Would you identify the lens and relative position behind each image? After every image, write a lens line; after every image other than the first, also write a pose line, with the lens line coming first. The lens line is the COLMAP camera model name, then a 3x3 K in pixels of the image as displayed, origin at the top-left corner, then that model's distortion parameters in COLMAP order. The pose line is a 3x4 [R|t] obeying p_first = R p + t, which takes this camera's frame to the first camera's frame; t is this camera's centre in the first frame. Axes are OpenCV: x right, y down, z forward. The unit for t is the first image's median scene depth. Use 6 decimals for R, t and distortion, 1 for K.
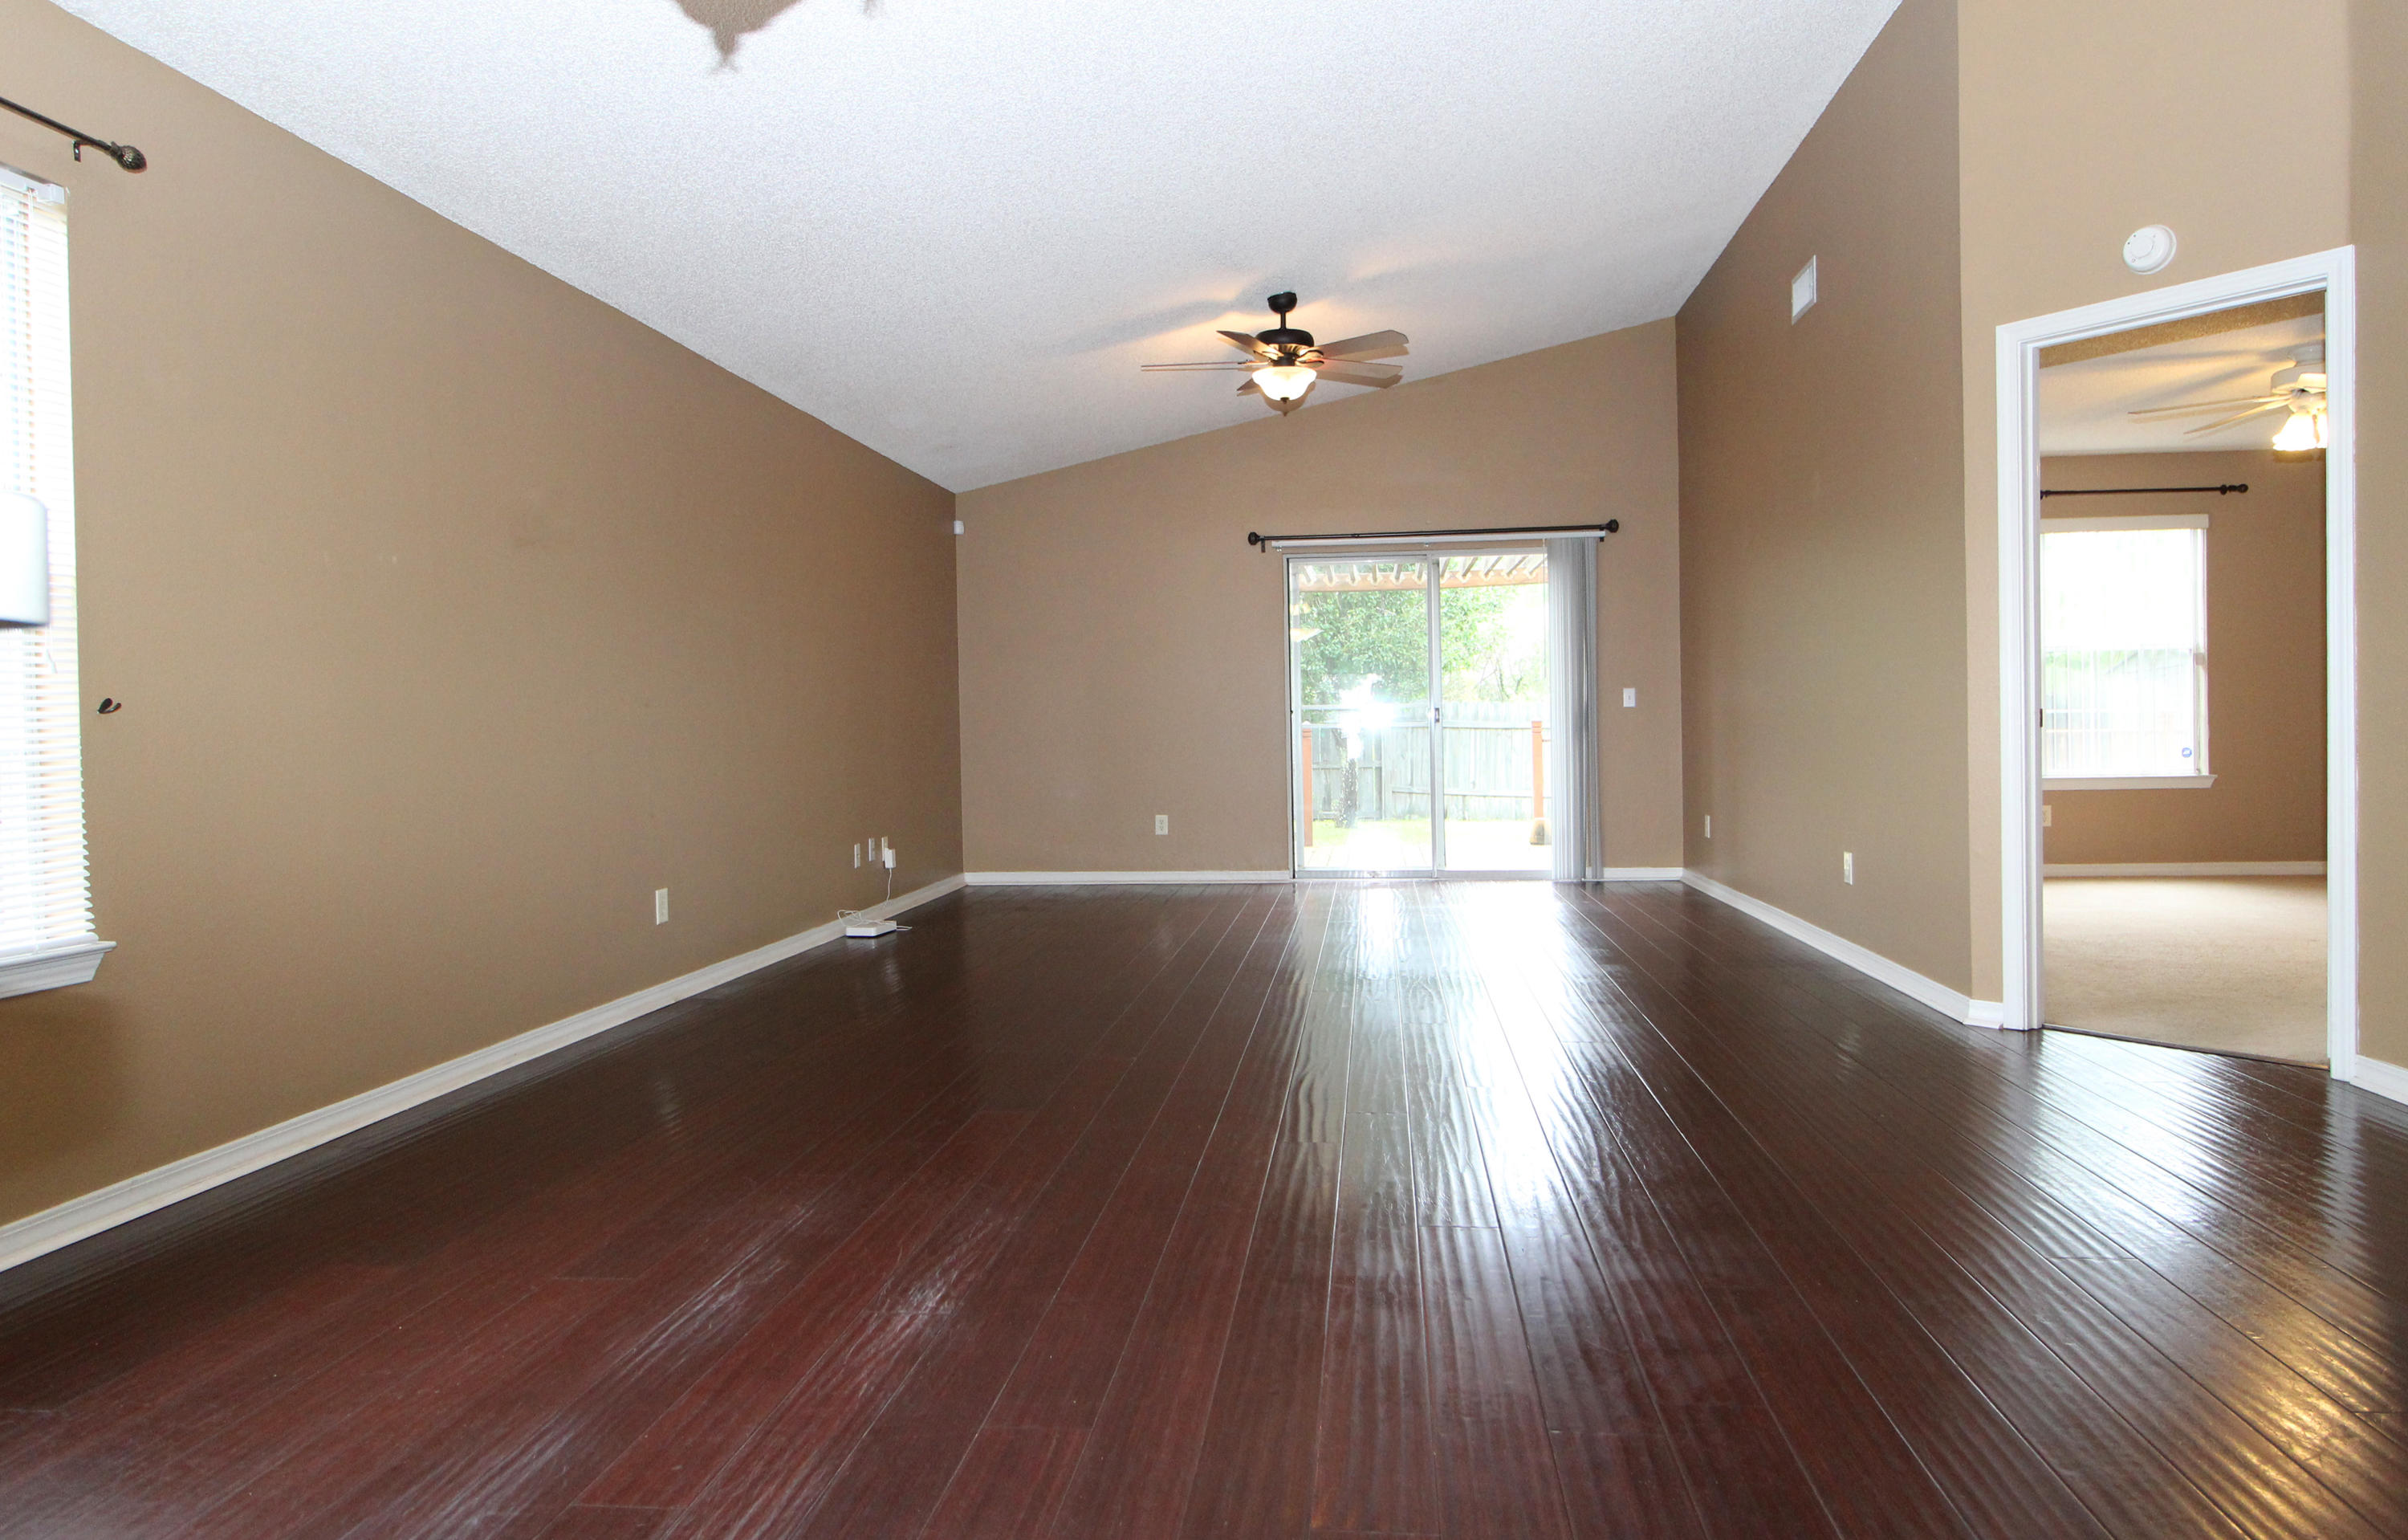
lens RADIAL K [[1472.6, 0, 1247.8], [0, 1472.6, 765.4], [0, 0, 1]] dist [-0.006312, -0.002437]
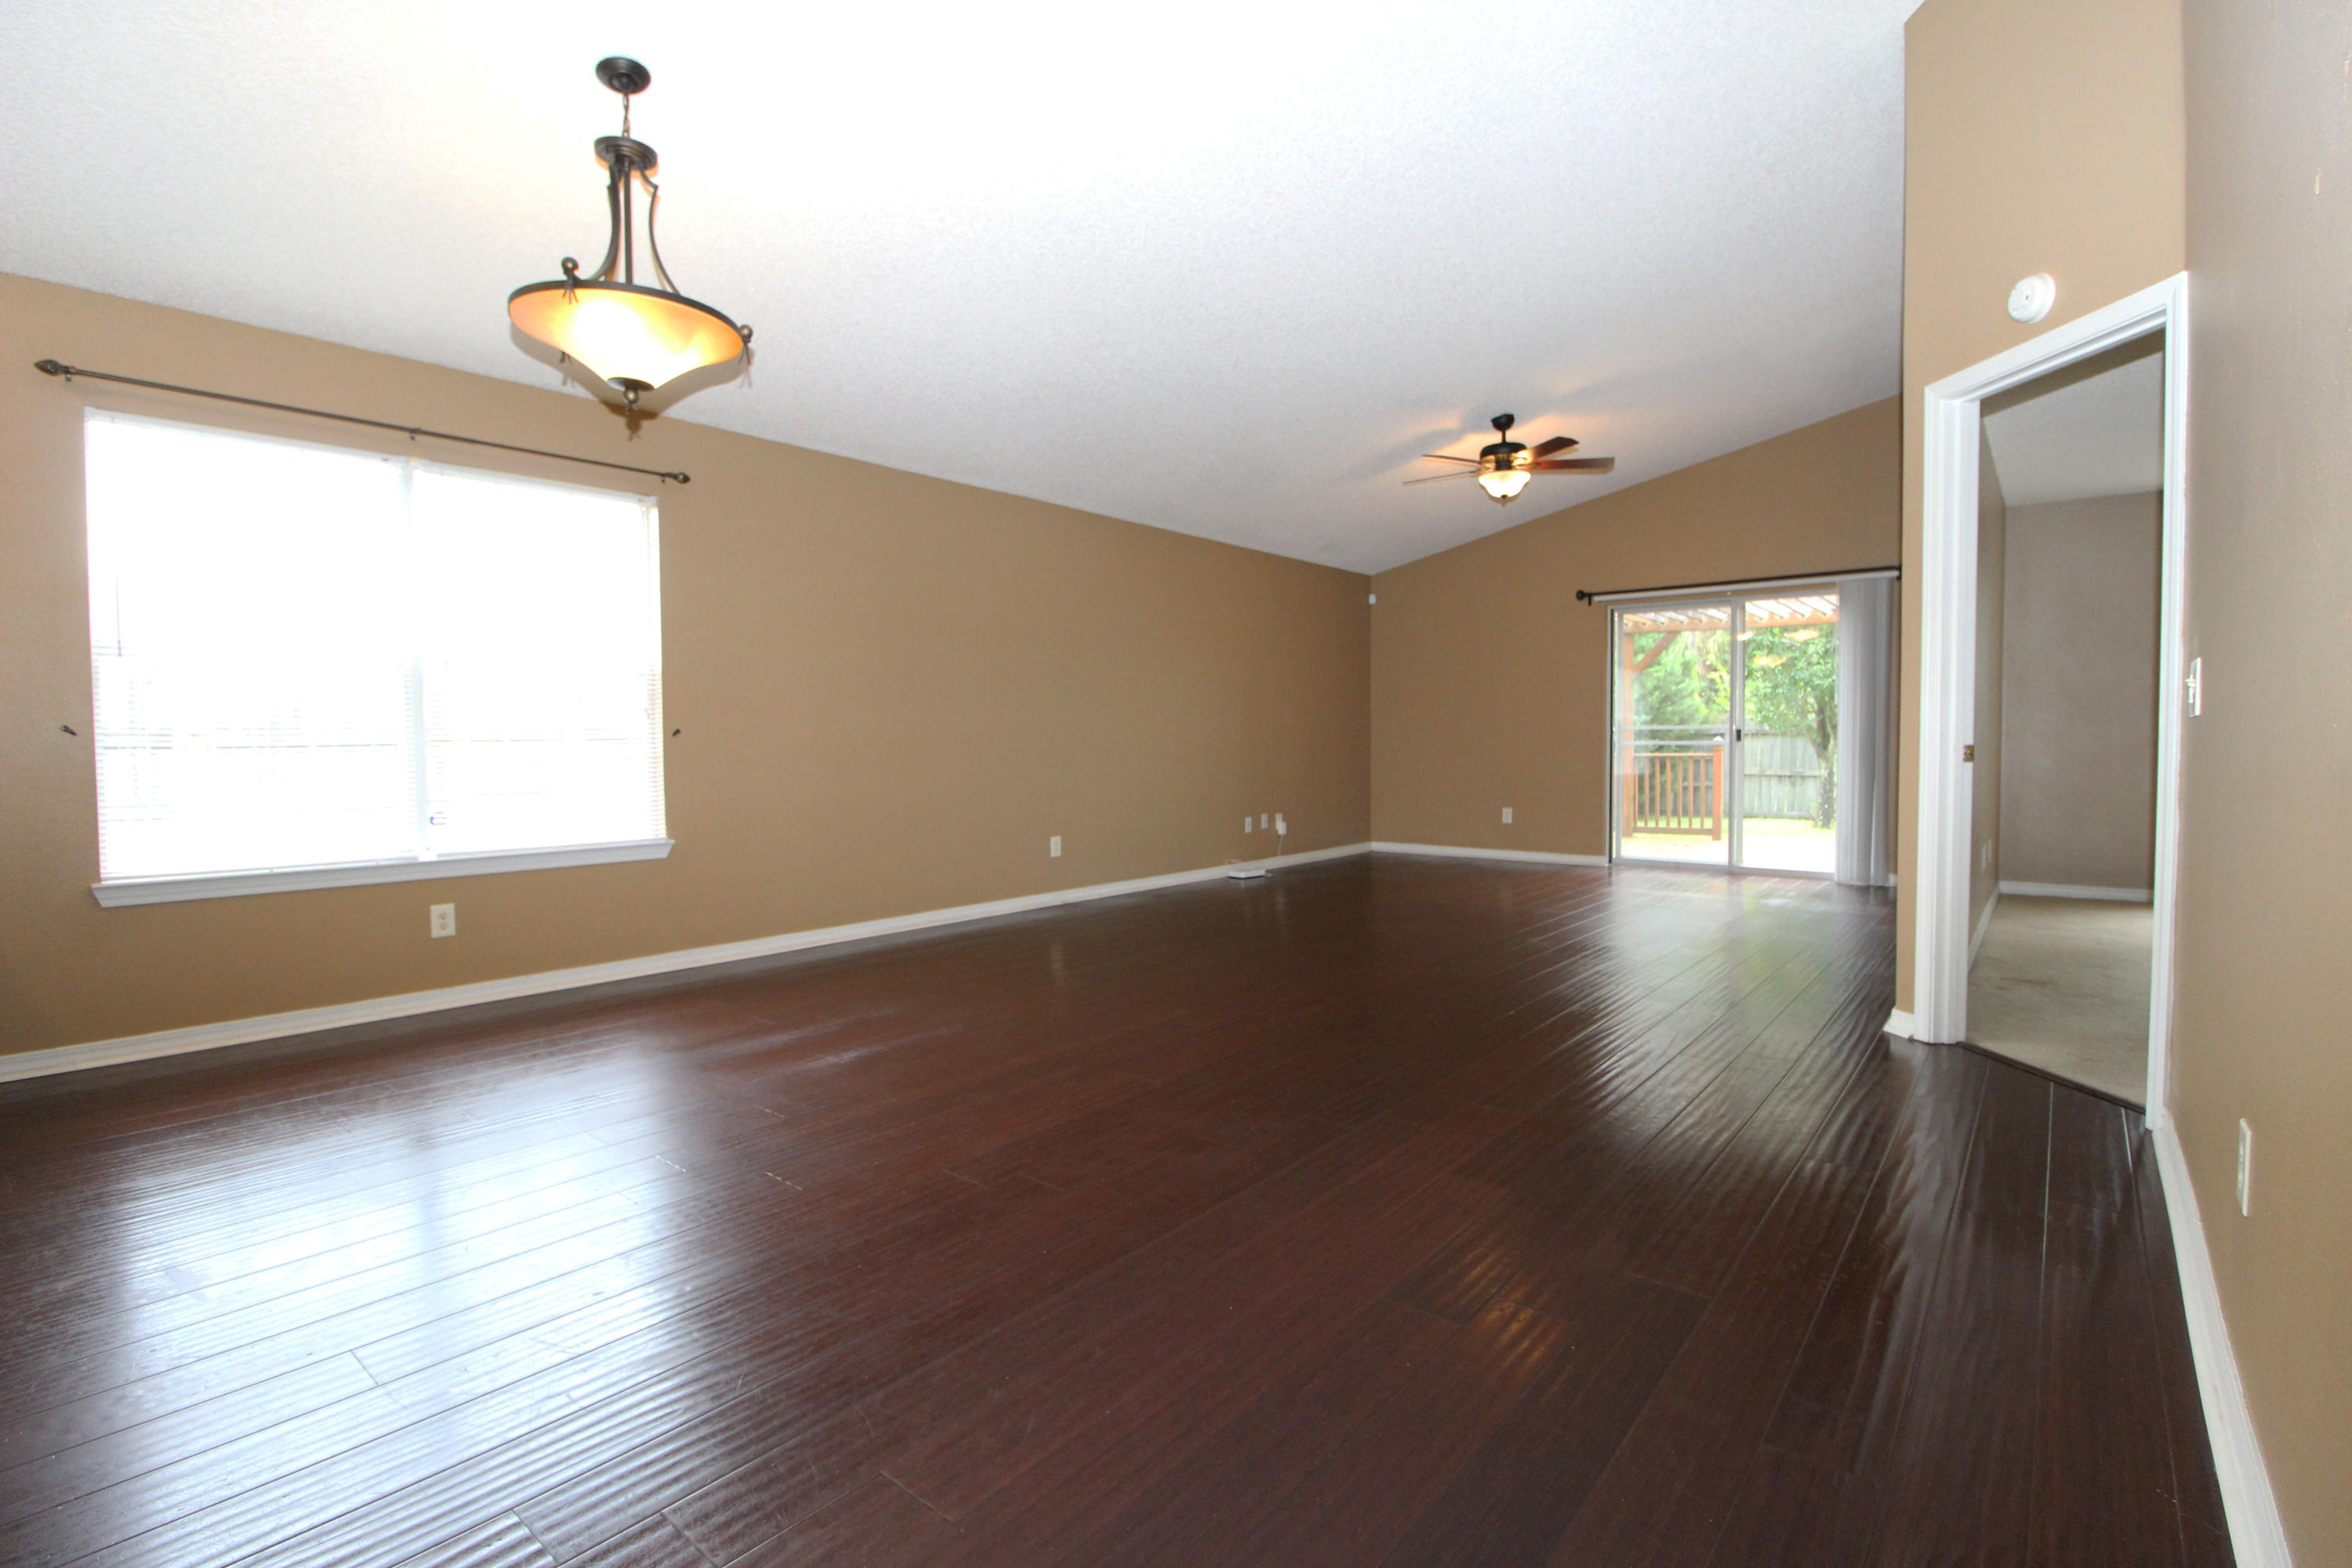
lens RADIAL K [[1086.0, 0, 1176.0], [0, 1086.0, 784.0], [0, 0, 1]] dist [-0.002259, -0.011582]
pose [[0.837350, 0.035838, -0.545492, 0.292764], [-0.024212, 0.999301, 0.028486, -0.011196], [0.546131, -0.010645, 0.837632, 0.023175]]
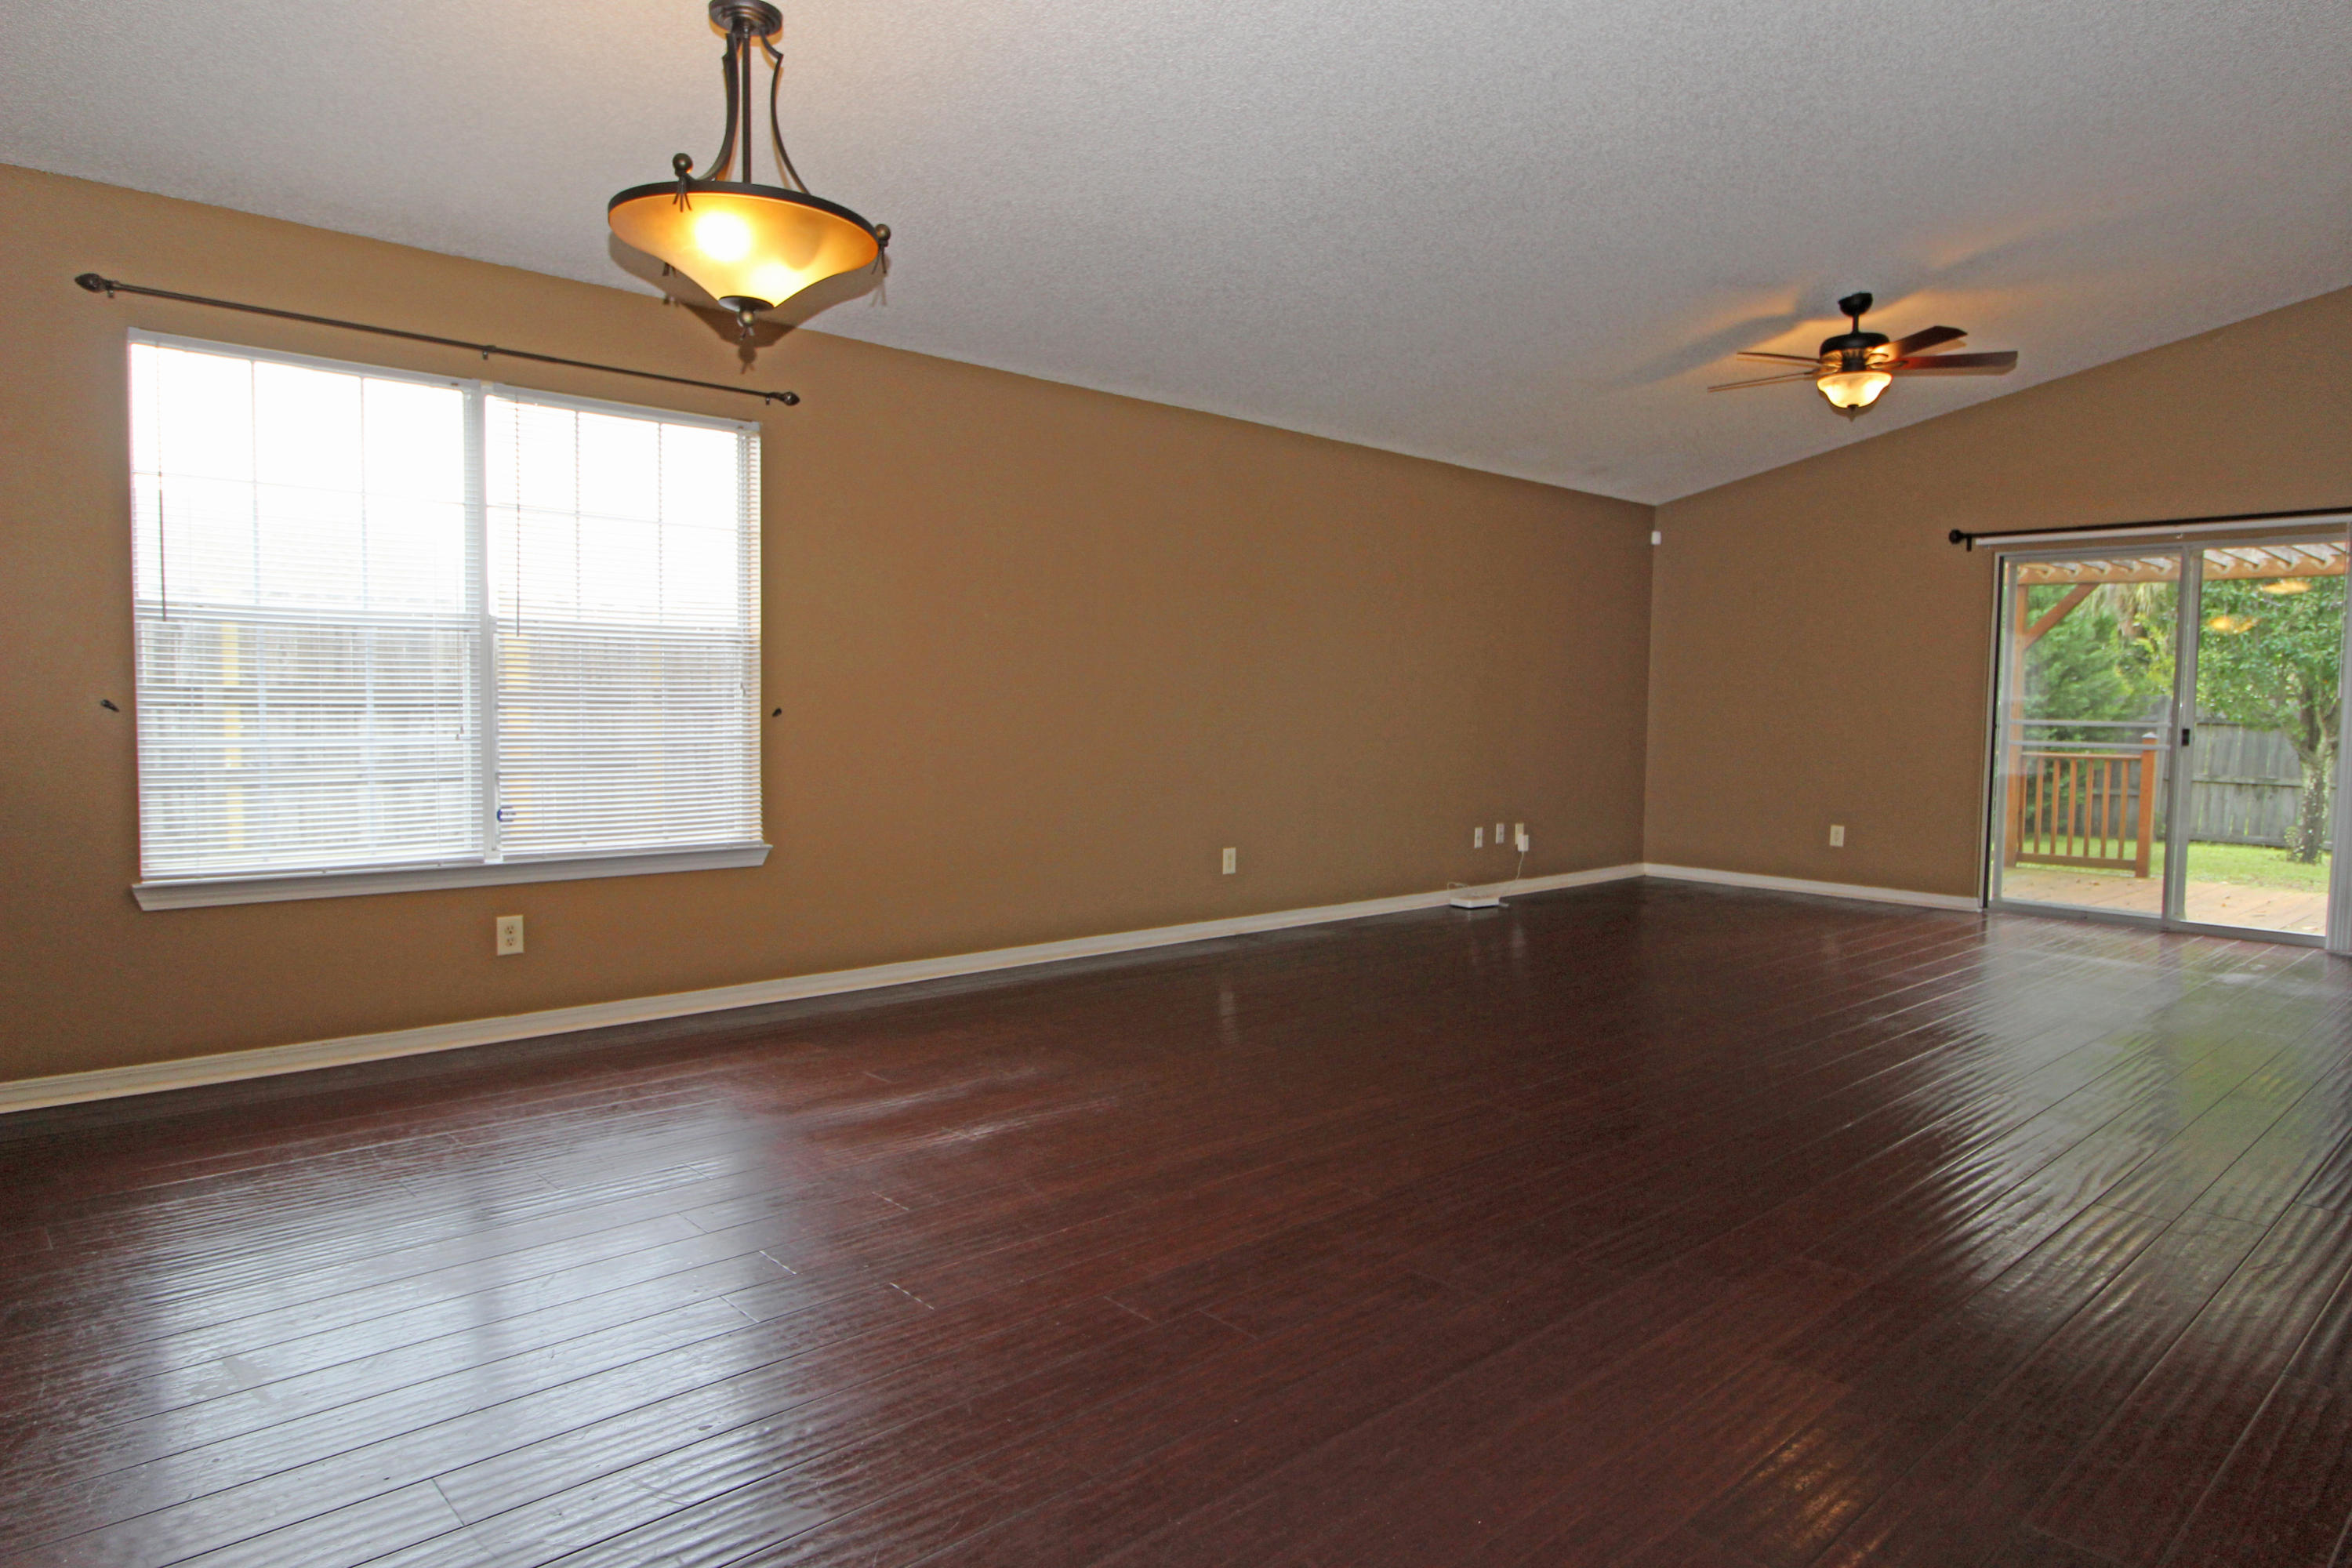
lens RADIAL K [[1404.4, 0, 1179.6], [0, 1404.4, 786.7], [0, 0, 1]] dist [0.004081, -0.008492]
pose [[0.754179, 0.069889, -0.652939, 0.285721], [-0.047945, 0.997527, 0.051394, -0.024775], [0.654916, -0.007455, 0.755665, 0.014676]]
